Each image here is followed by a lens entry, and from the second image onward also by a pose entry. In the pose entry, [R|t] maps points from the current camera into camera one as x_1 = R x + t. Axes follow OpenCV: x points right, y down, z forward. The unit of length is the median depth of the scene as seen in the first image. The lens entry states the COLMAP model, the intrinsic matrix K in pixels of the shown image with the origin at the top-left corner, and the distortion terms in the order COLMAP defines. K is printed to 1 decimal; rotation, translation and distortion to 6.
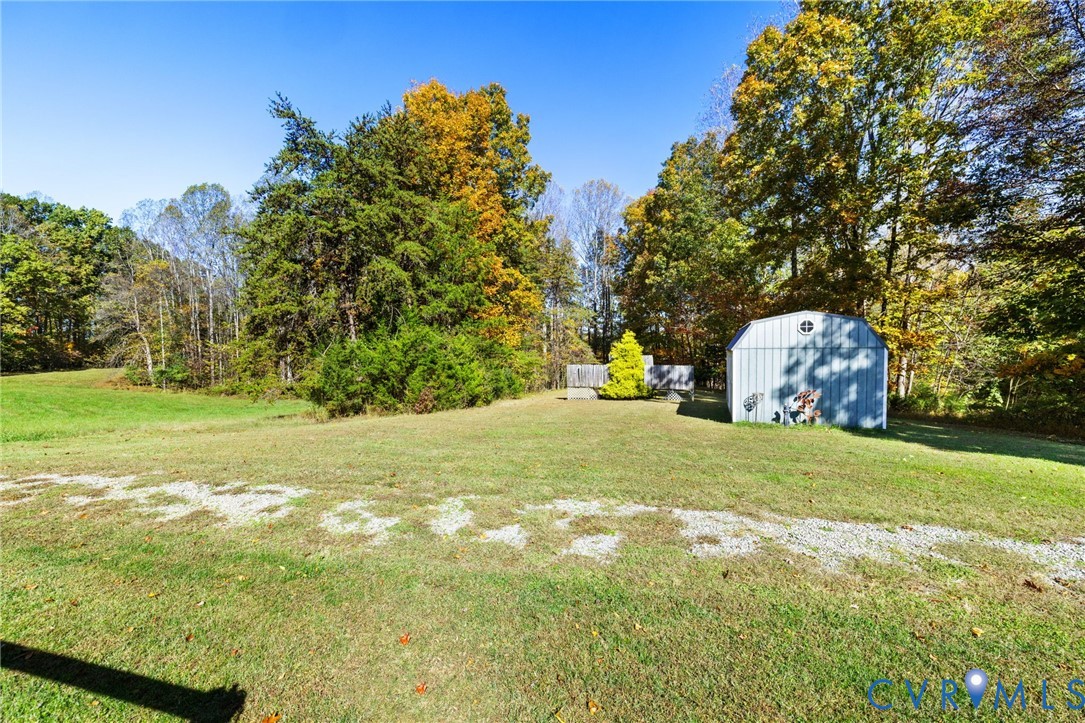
lens RADIAL K [[470.6, 0, 536.7], [0, 470.6, 353.3], [0, 0, 1]] dist [0.001022, 0.000050]
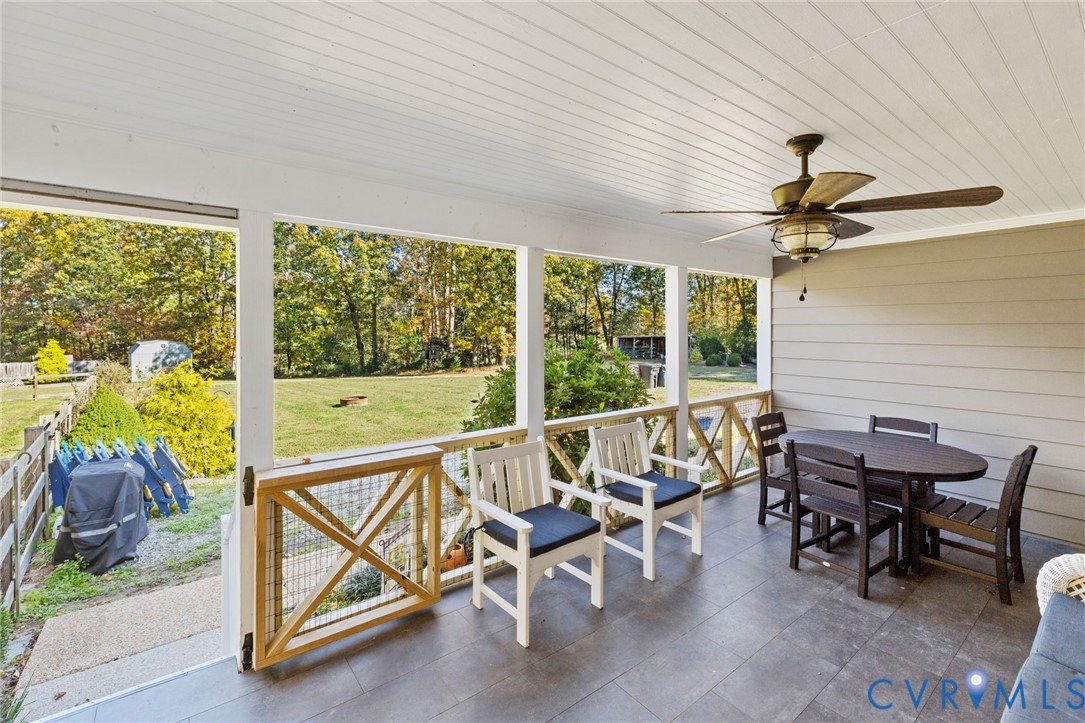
lens RADIAL K [[482.0, 0, 551.9], [0, 482.0, 332.9], [0, 0, 1]] dist [-0.002503, -0.000766]
pose [[0.447339, -0.000320, 0.894364, -0.945770], [0.009465, 0.999946, -0.004377, -0.093132], [-0.894314, 0.010423, 0.447318, -2.339686]]
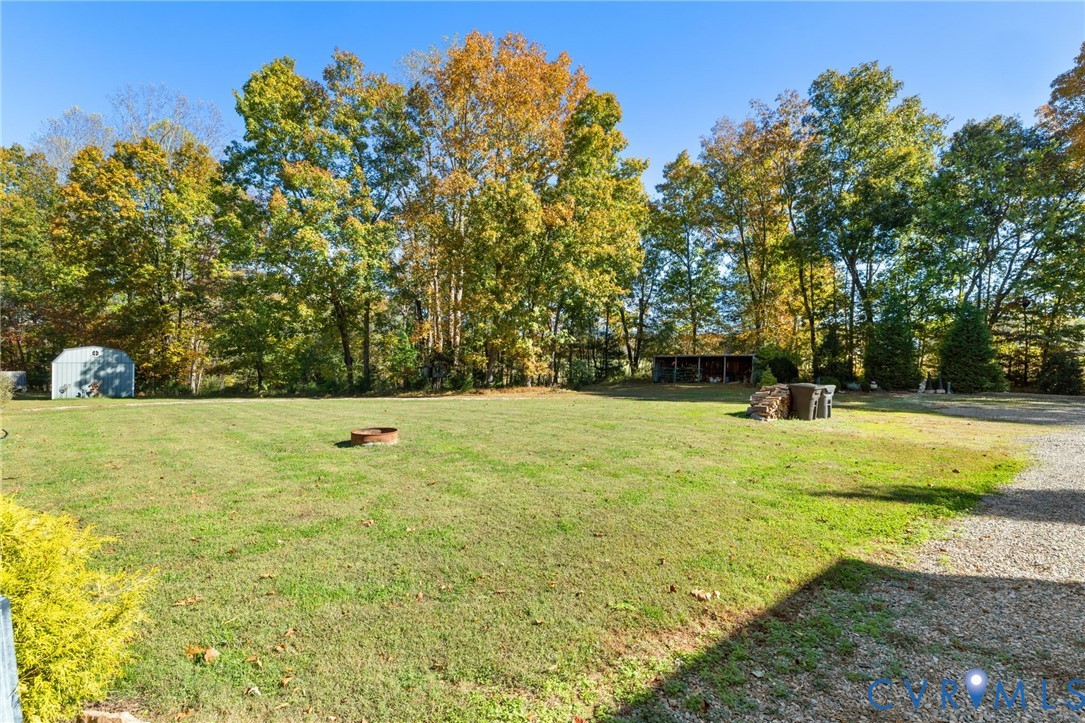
lens RADIAL K [[496.1, 0, 542.5], [0, 496.1, 361.5], [0, 0, 1]] dist [0.001110, 0.001000]
pose [[0.431199, 0.001195, 0.902256, -0.607677], [-0.008841, 0.999957, 0.002901, -0.040641], [-0.902214, -0.009228, 0.431191, -1.851949]]
